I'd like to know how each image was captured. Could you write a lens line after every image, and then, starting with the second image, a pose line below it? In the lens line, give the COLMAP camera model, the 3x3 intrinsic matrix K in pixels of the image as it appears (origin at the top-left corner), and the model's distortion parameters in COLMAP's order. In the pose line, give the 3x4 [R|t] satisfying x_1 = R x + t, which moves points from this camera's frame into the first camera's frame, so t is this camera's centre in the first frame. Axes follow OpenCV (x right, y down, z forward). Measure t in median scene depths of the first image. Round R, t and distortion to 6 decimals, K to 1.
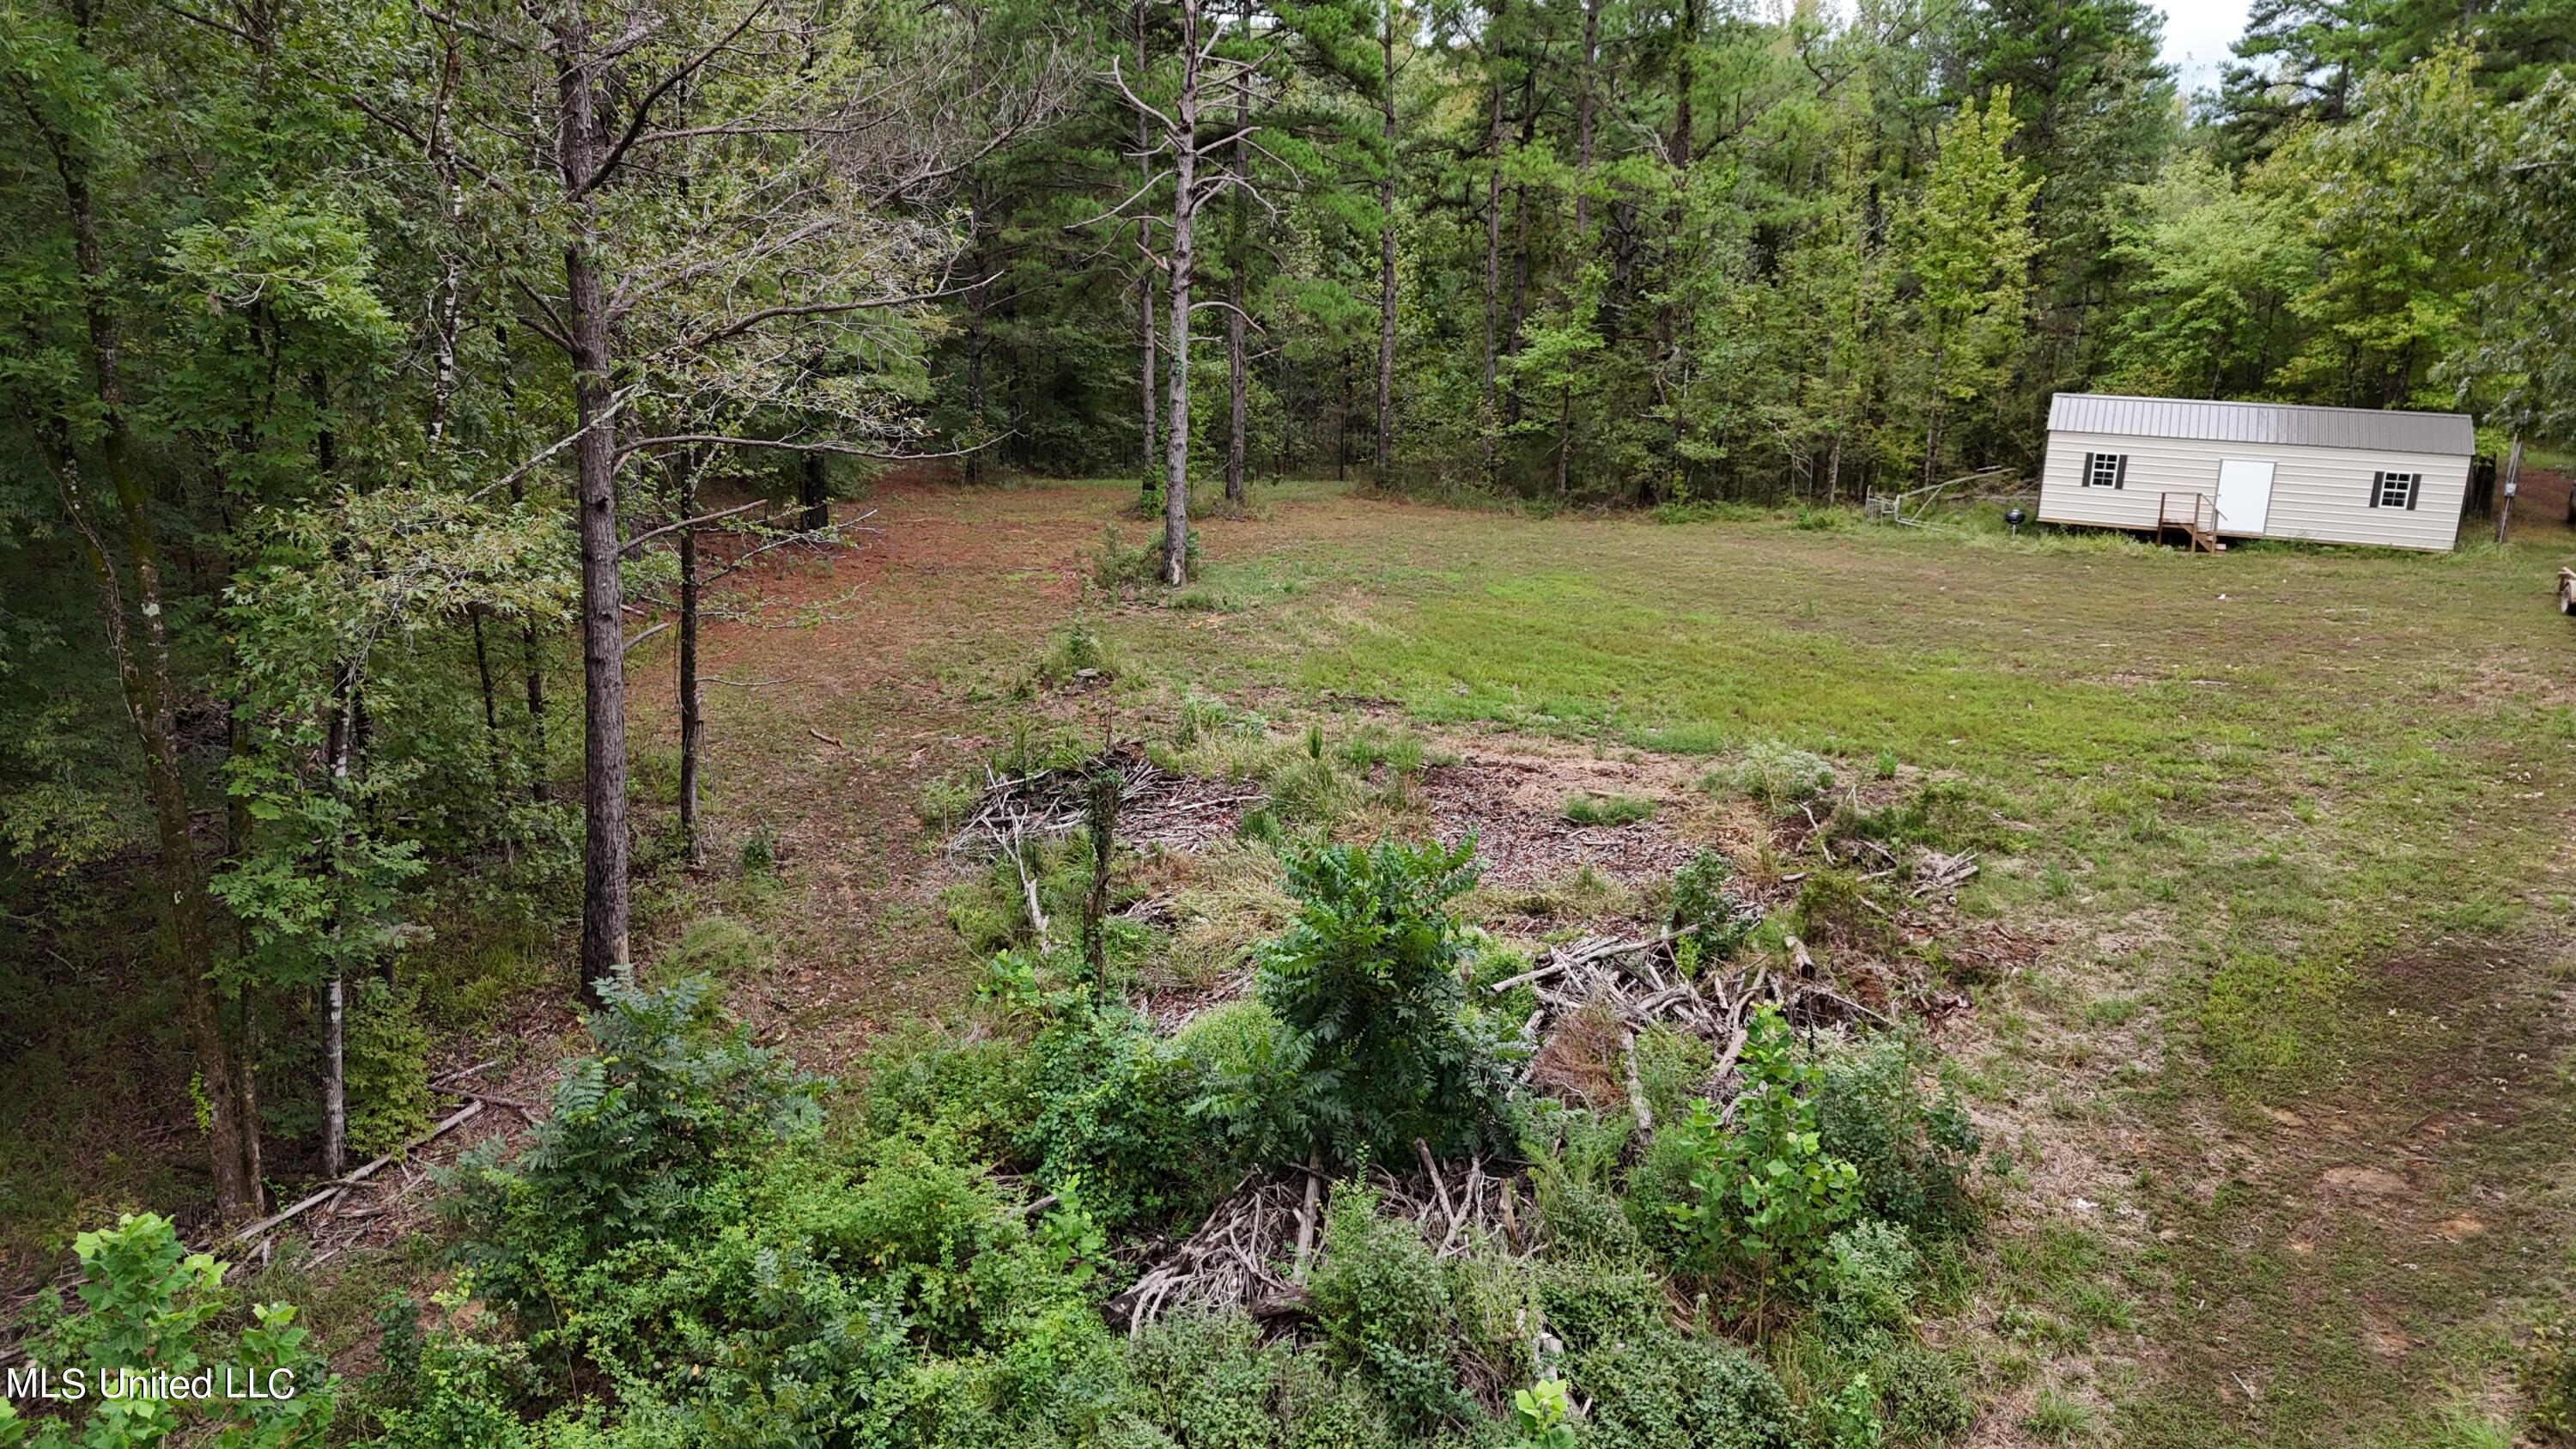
lens RADIAL K [[1870.3, 0, 1295.4], [0, 1870.3, 738.5], [0, 0, 1]] dist [0.064630, -0.053368]
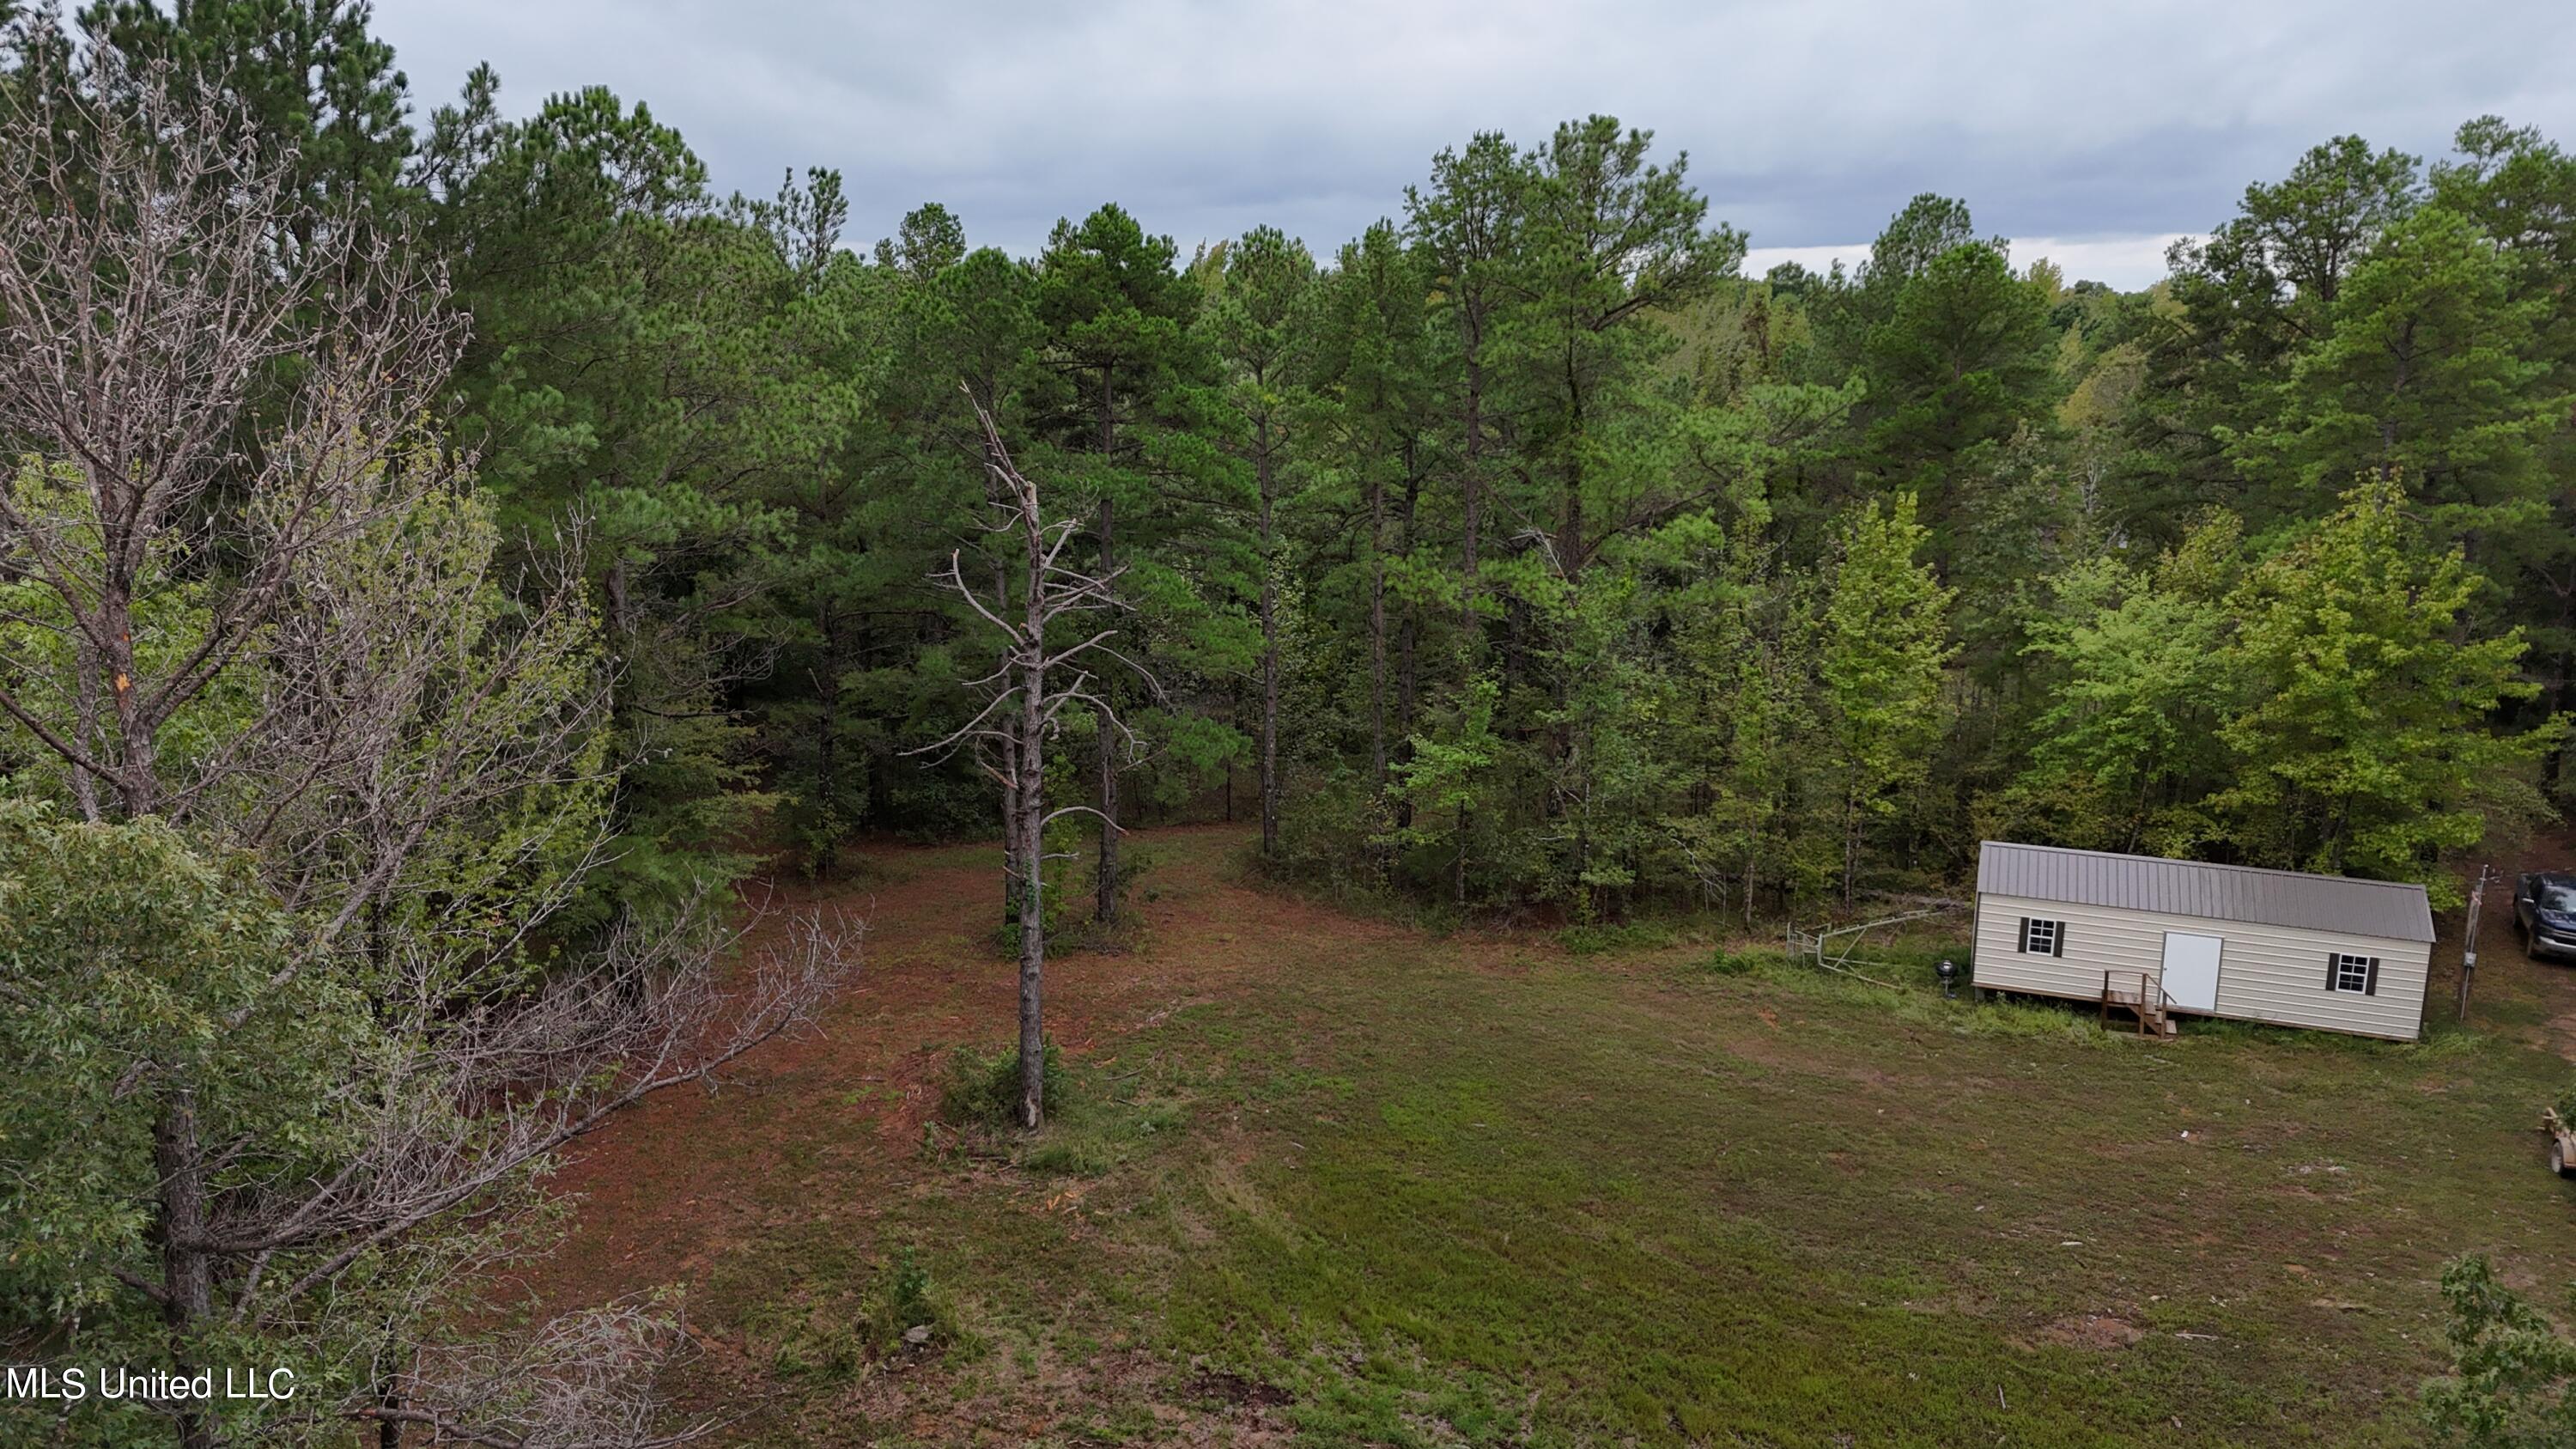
lens RADIAL K [[1870.3, 0, 1288.1], [0, 1870.3, 711.8], [0, 0, 1]] dist [0.064630, -0.053368]
pose [[0.998683, -0.022076, 0.046321, 0.018206], [0.024738, 0.998027, -0.057714, -0.197169], [-0.044956, 0.058784, 0.997258, 0.083470]]
